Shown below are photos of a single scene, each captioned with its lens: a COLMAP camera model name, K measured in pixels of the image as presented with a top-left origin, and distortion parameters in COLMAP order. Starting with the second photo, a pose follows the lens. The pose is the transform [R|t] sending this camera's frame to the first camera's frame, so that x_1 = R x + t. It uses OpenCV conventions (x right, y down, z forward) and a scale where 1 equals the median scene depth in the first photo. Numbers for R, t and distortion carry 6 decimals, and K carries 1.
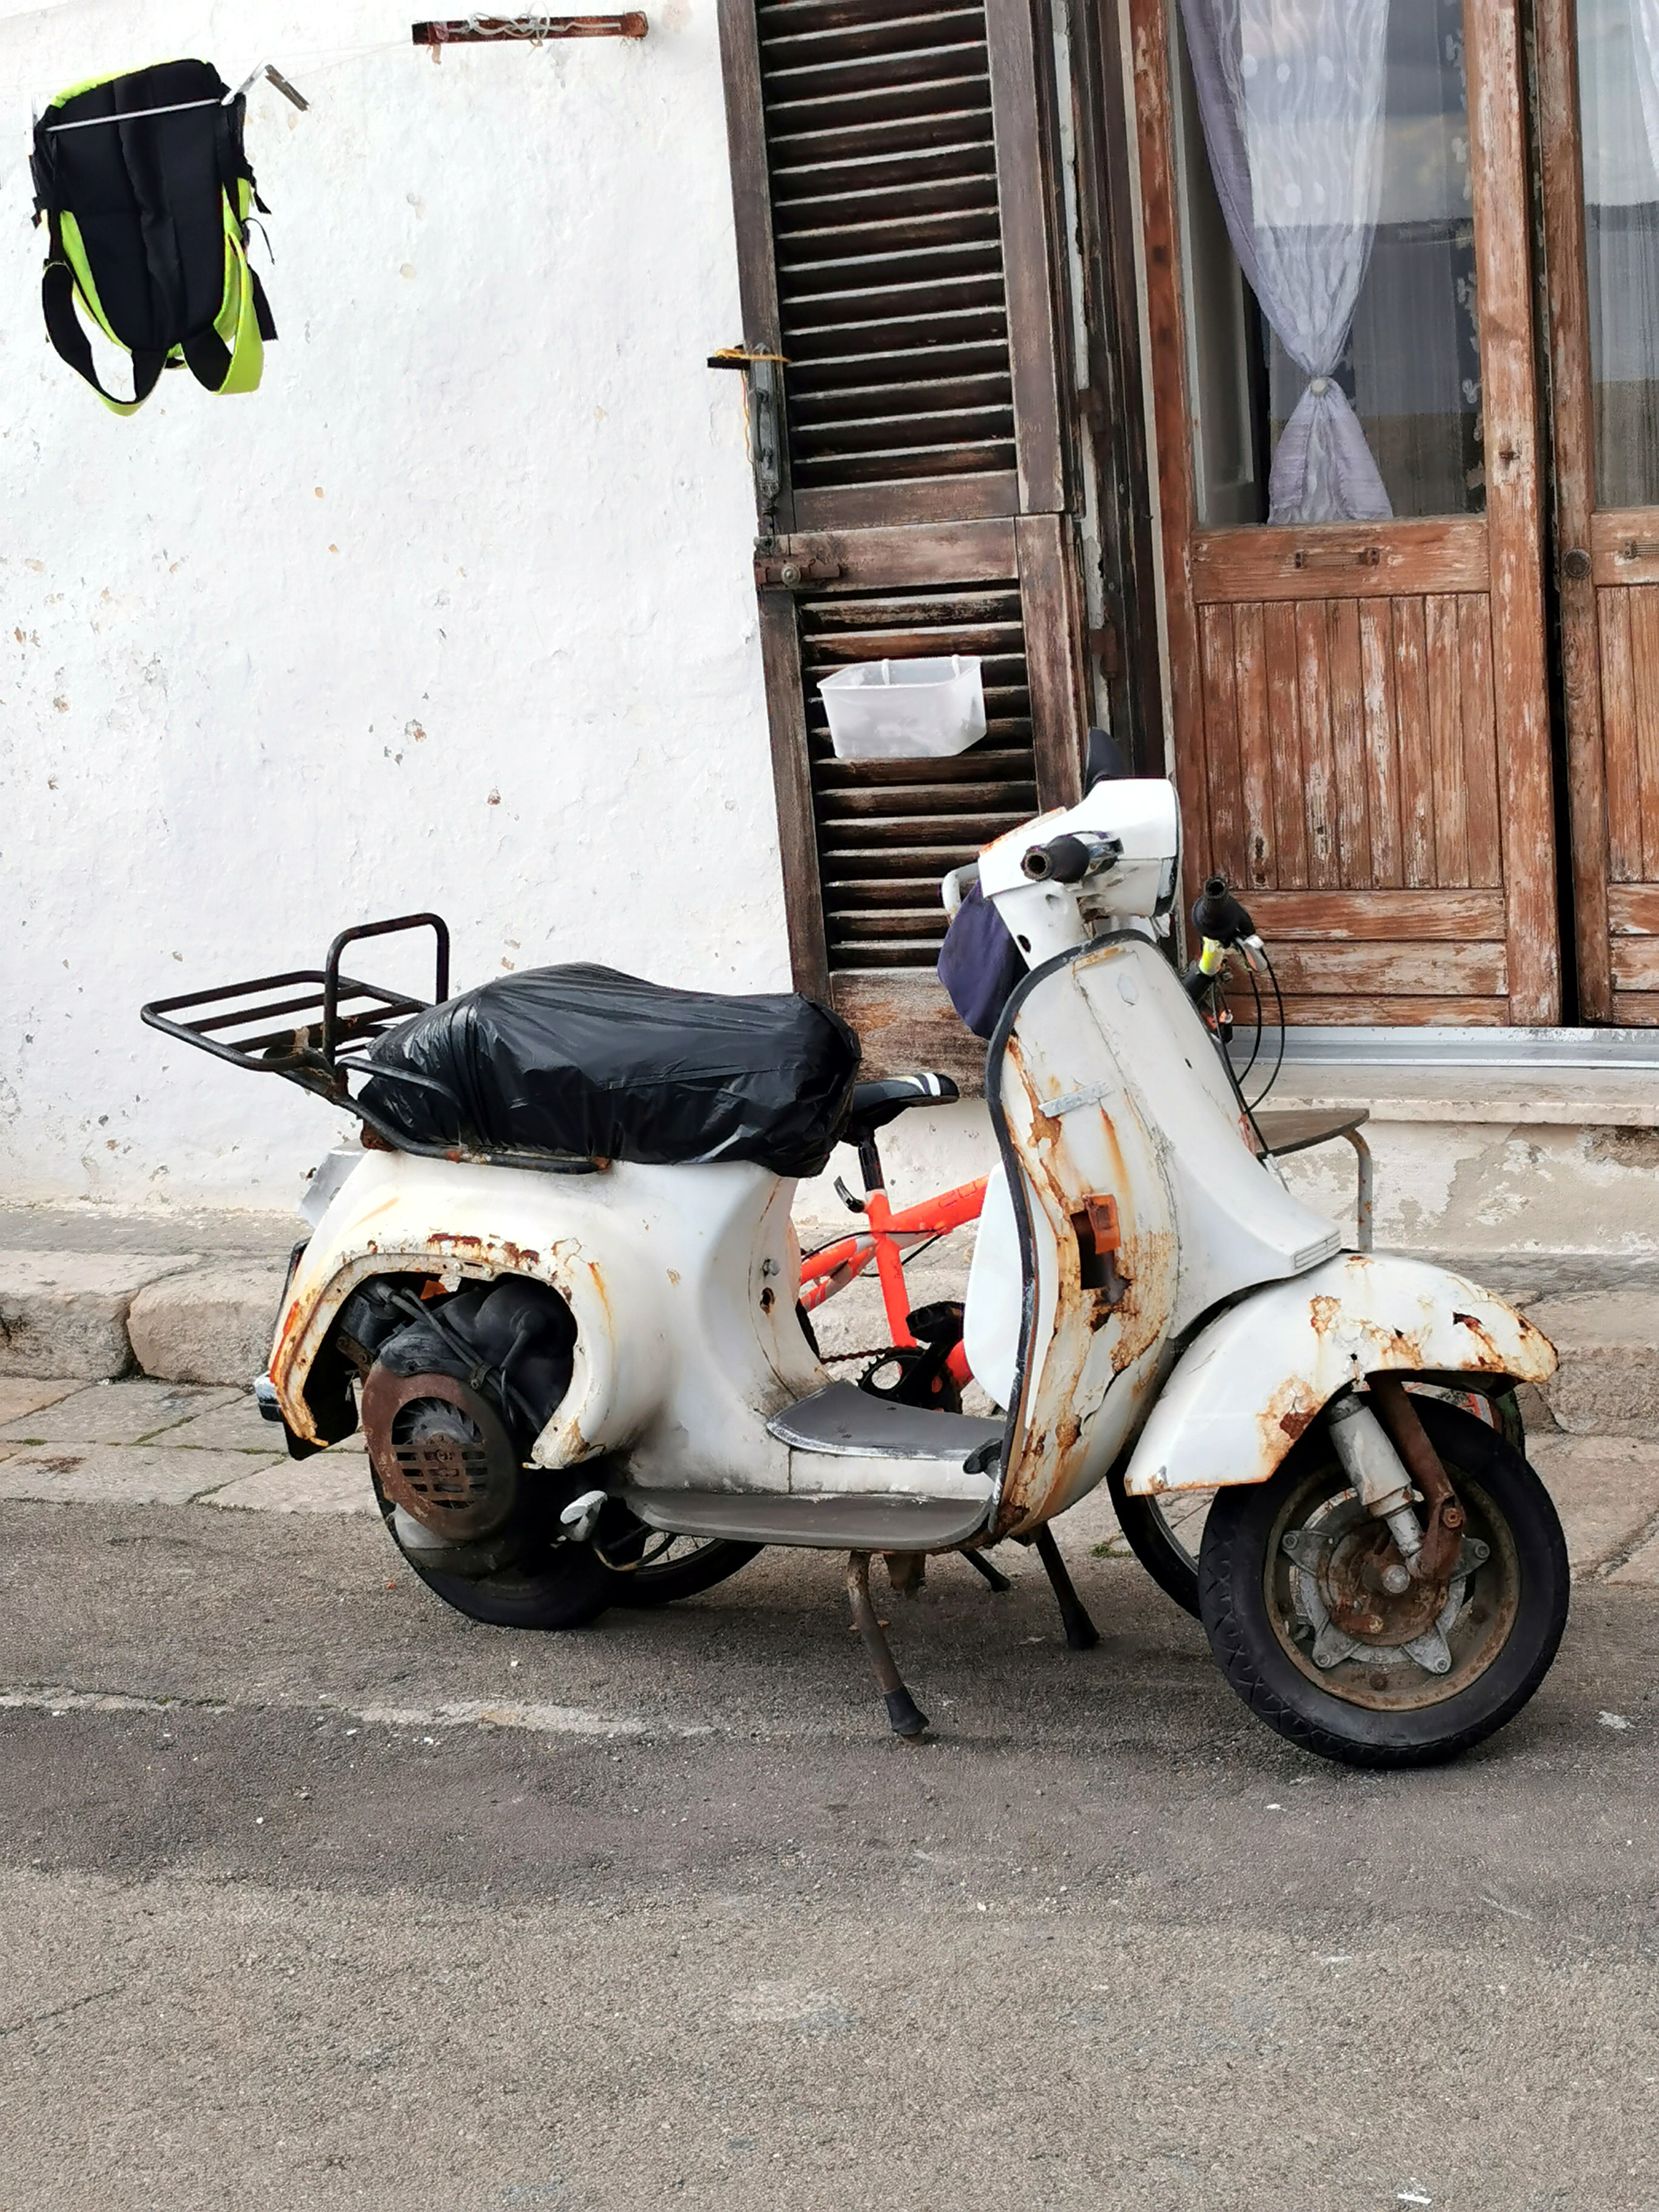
lens RADIAL K [[4583.6, 0, 829.5], [0, 4583.6, 1106.0], [0, 0, 1]] dist [0.151994, -1.265207]
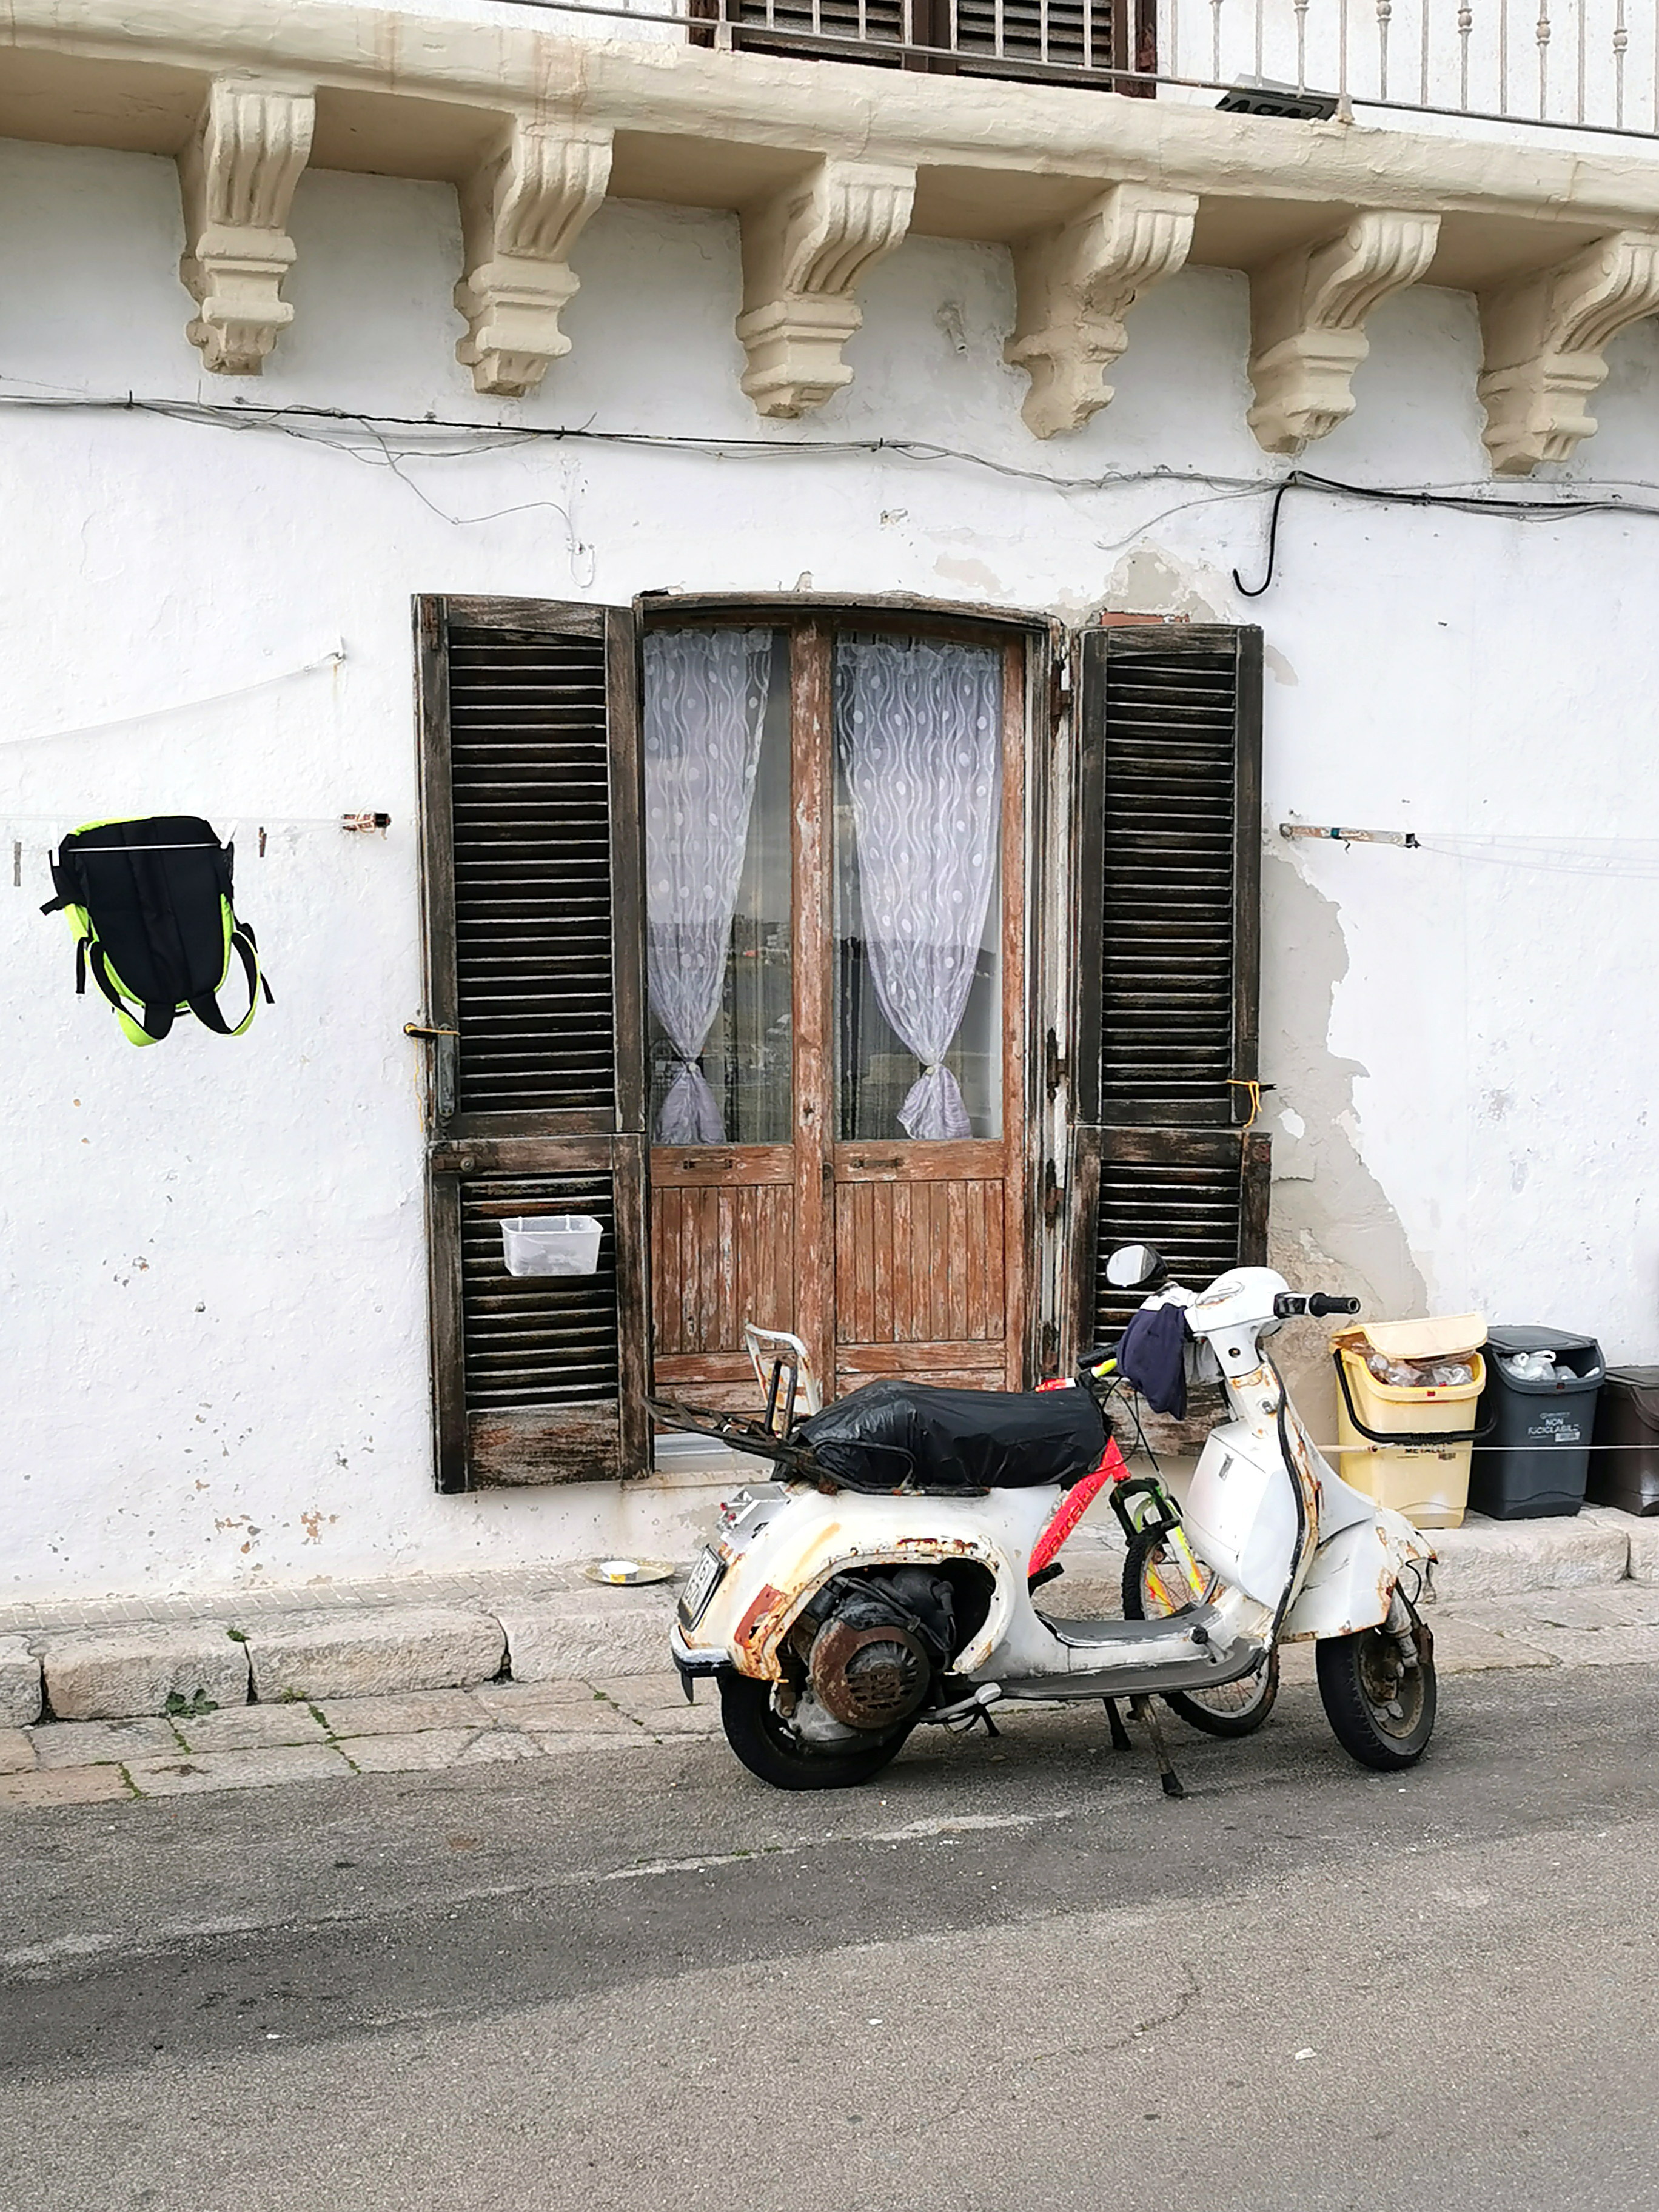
lens RADIAL K [[2972.0, 0, 829.5], [0, 2972.0, 1106.0], [0, 0, 1]] dist [0.111007, -0.573125]
pose [[0.682226, 0.041425, 0.729967, -0.698322], [0.070873, 0.989945, -0.122417, 0.001747], [-0.727698, 0.135251, 0.672431, 0.198539]]
